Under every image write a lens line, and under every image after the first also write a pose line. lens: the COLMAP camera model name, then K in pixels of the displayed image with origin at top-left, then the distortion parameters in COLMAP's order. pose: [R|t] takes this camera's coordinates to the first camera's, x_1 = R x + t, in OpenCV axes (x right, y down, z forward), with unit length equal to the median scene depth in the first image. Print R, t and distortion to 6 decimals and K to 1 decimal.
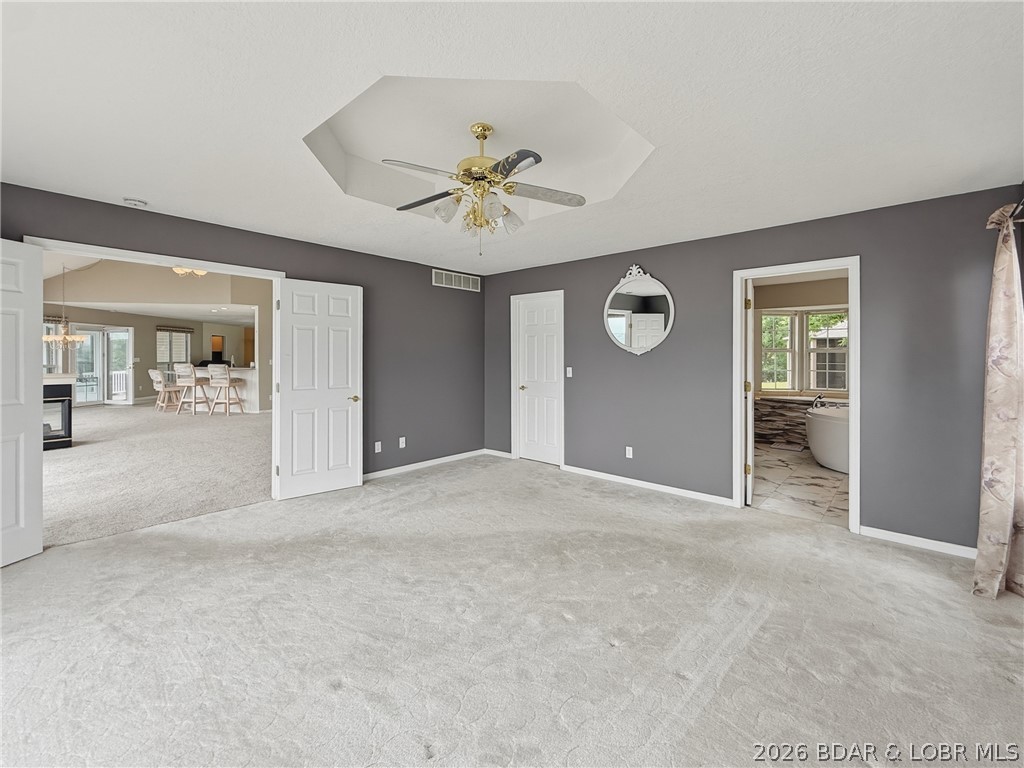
lens RADIAL K [[433.4, 0, 522.6], [0, 433.4, 353.0], [0, 0, 1]] dist [-0.000306, -0.000233]
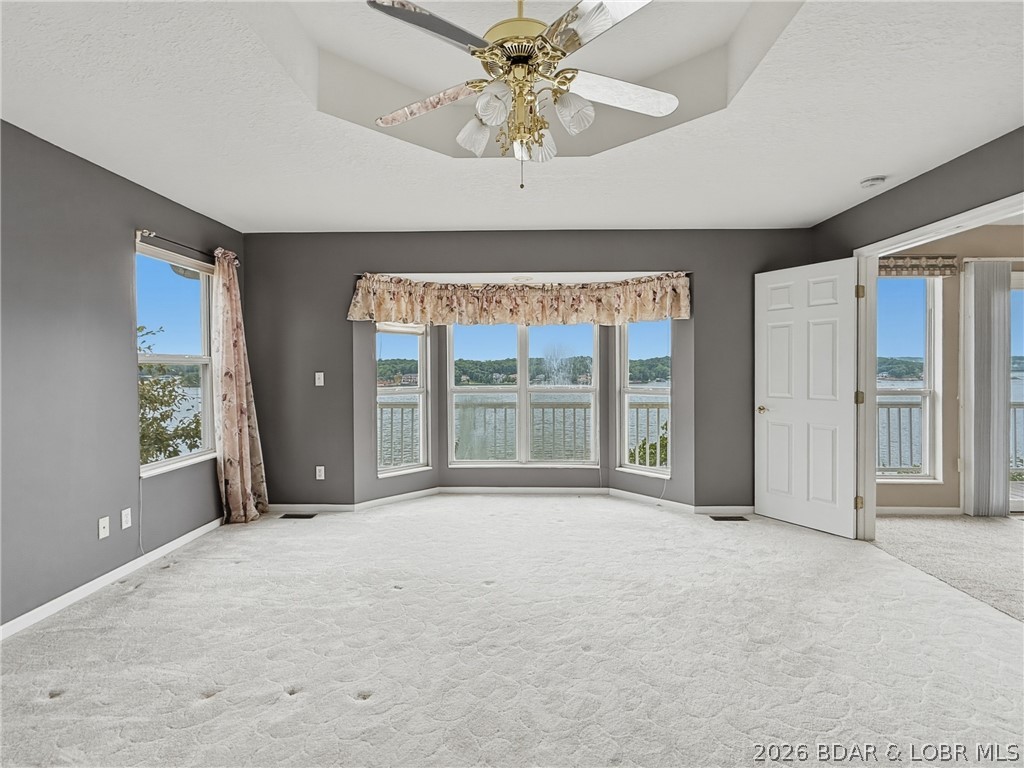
lens RADIAL K [[498.8, 0, 512.1], [0, 498.8, 376.2], [0, 0, 1]] dist [-0.000764, 0.000135]
pose [[-0.762559, 0.007075, -0.646880, 0.224617], [0.001084, 0.999953, 0.009658, 0.023808], [0.646918, 0.006663, -0.762531, 0.892376]]
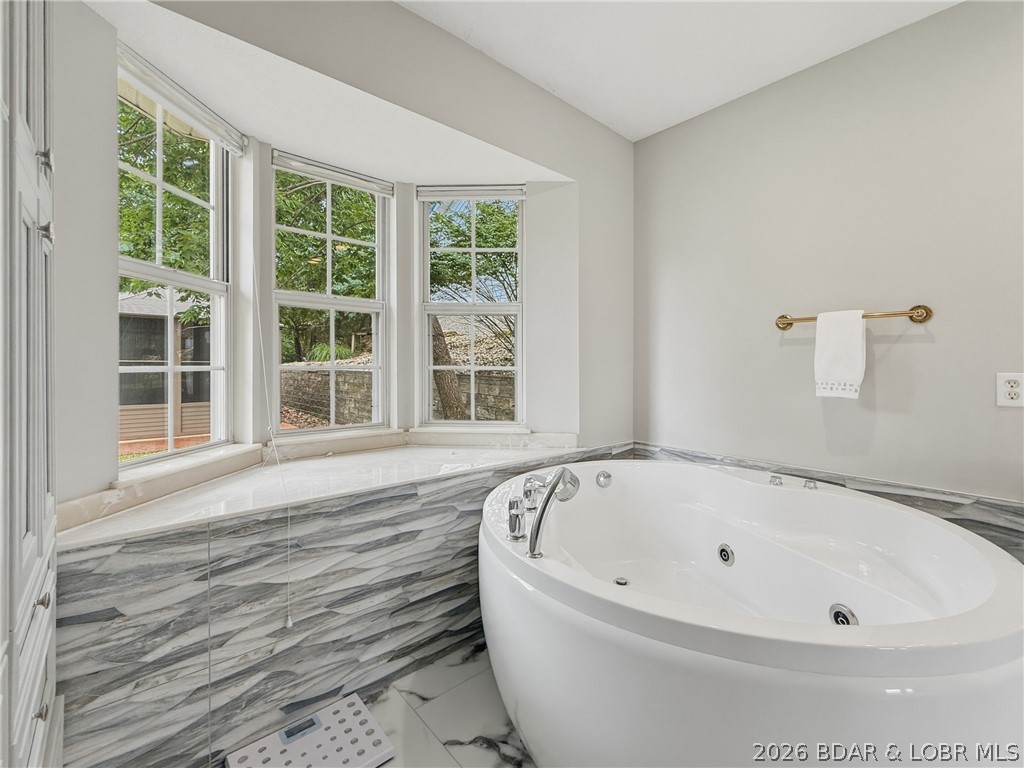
lens RADIAL K [[450.5, 0, 510.2], [0, 450.5, 364.0], [0, 0, 1]] dist [-0.000283, -0.000432]
pose [[0.124176, -0.004280, 0.992251, 0.606660], [-0.010732, 0.999926, 0.005656, 0.054147], [-0.992202, -0.011352, 0.124120, 1.278813]]
